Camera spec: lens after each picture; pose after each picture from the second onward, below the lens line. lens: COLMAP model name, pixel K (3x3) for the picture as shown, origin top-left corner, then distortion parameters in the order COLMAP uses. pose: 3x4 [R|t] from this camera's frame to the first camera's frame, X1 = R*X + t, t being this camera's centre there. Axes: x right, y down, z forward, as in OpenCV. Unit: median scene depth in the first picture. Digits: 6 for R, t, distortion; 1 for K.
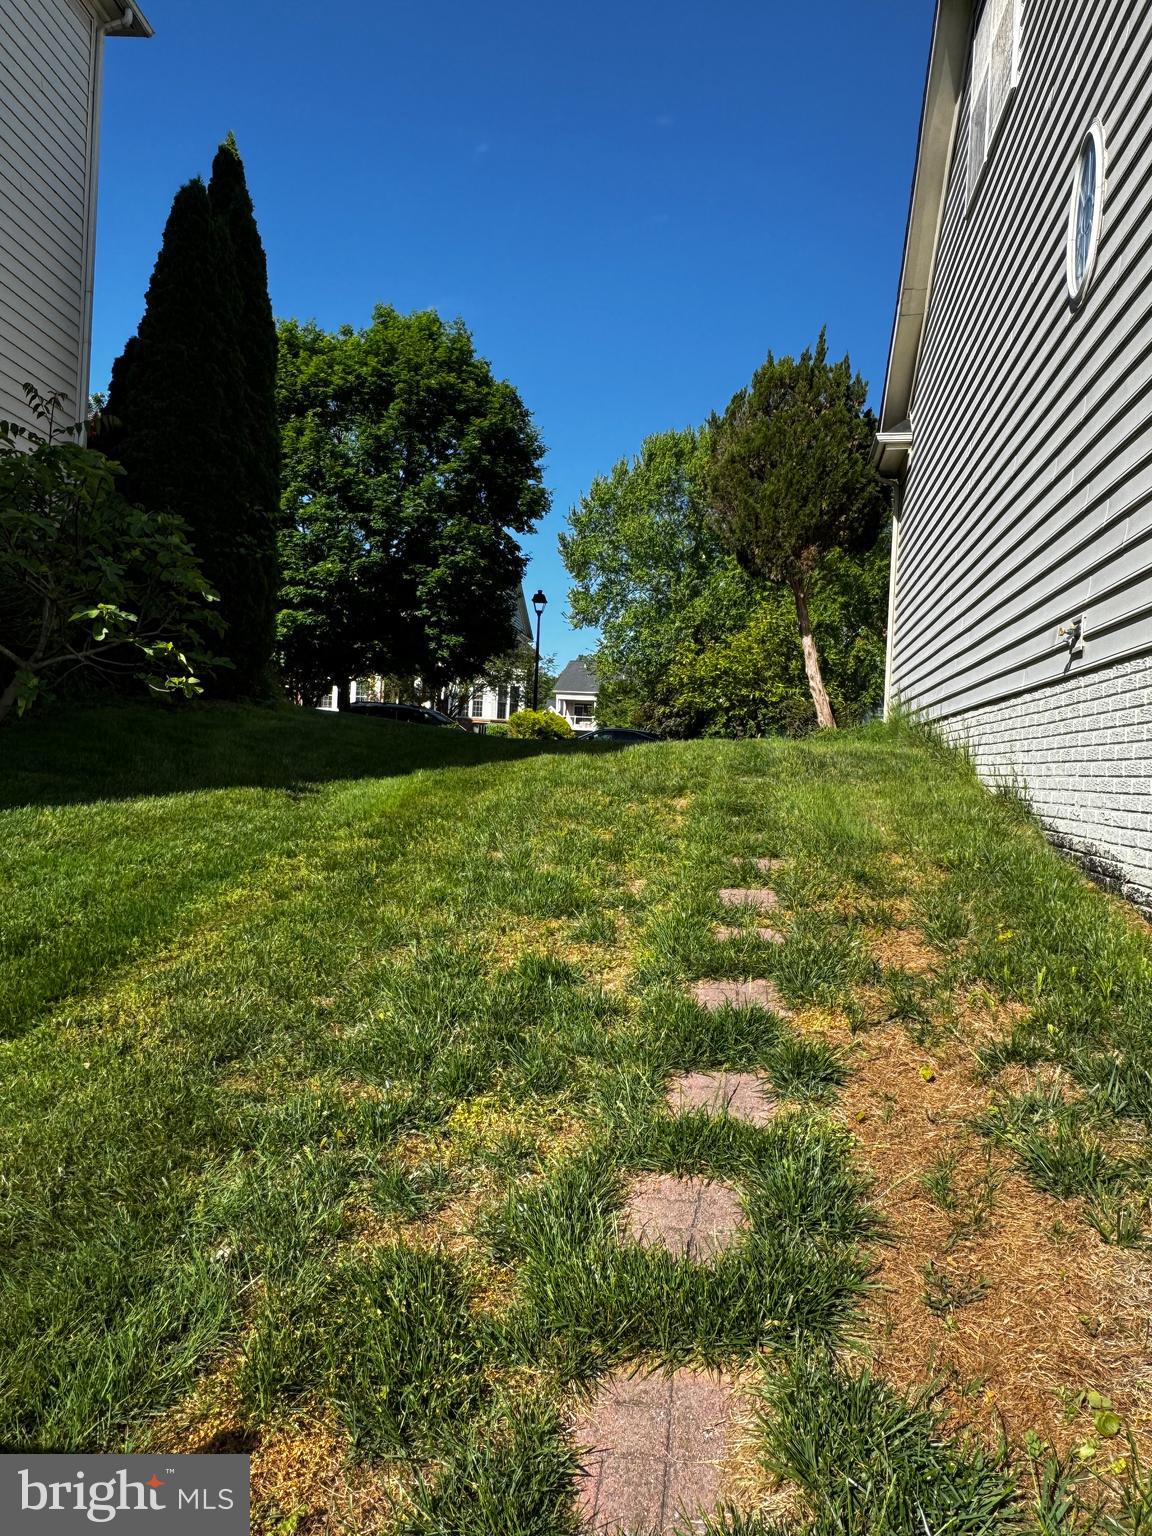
lens RADIAL K [[1029.6, 0, 576.0], [0, 1029.6, 768.0], [0, 0, 1]] dist [-0.001252, -0.000310]
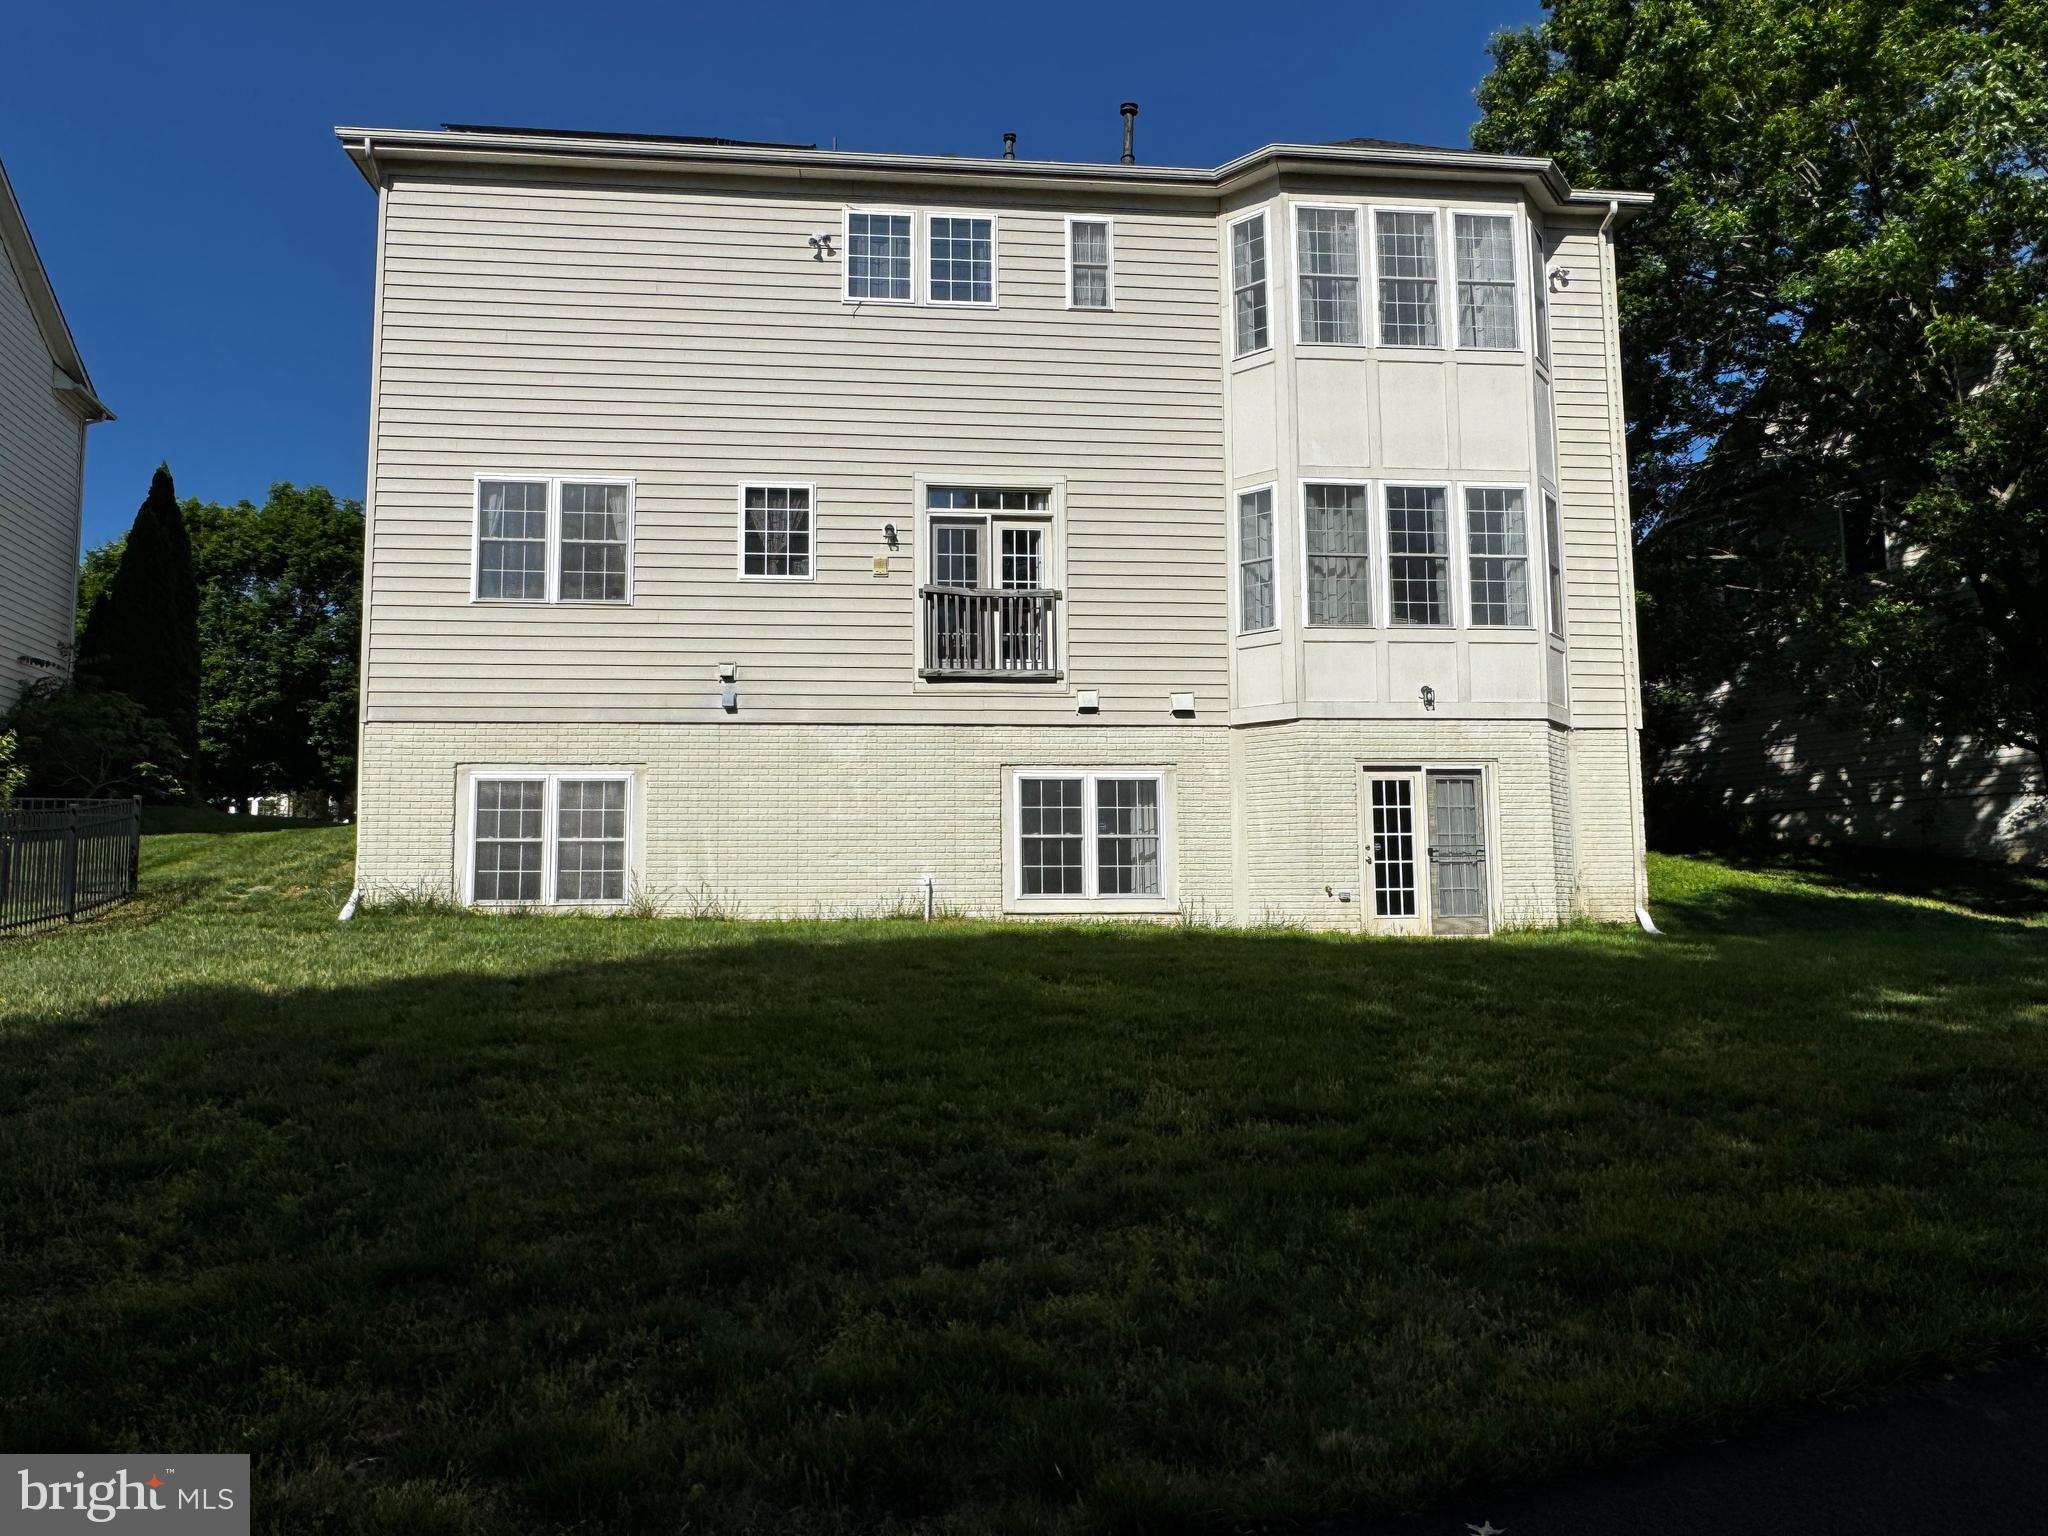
lens RADIAL K [[1372.8, 0, 1023.9], [0, 1372.8, 768.0], [0, 0, 1]] dist [-0.001252, -0.000310]
pose [[0.955609, -0.027741, 0.293331, 0.179969], [0.056952, 0.994174, -0.091516, 0.082803], [-0.289083, 0.104159, 0.951621, -0.807198]]
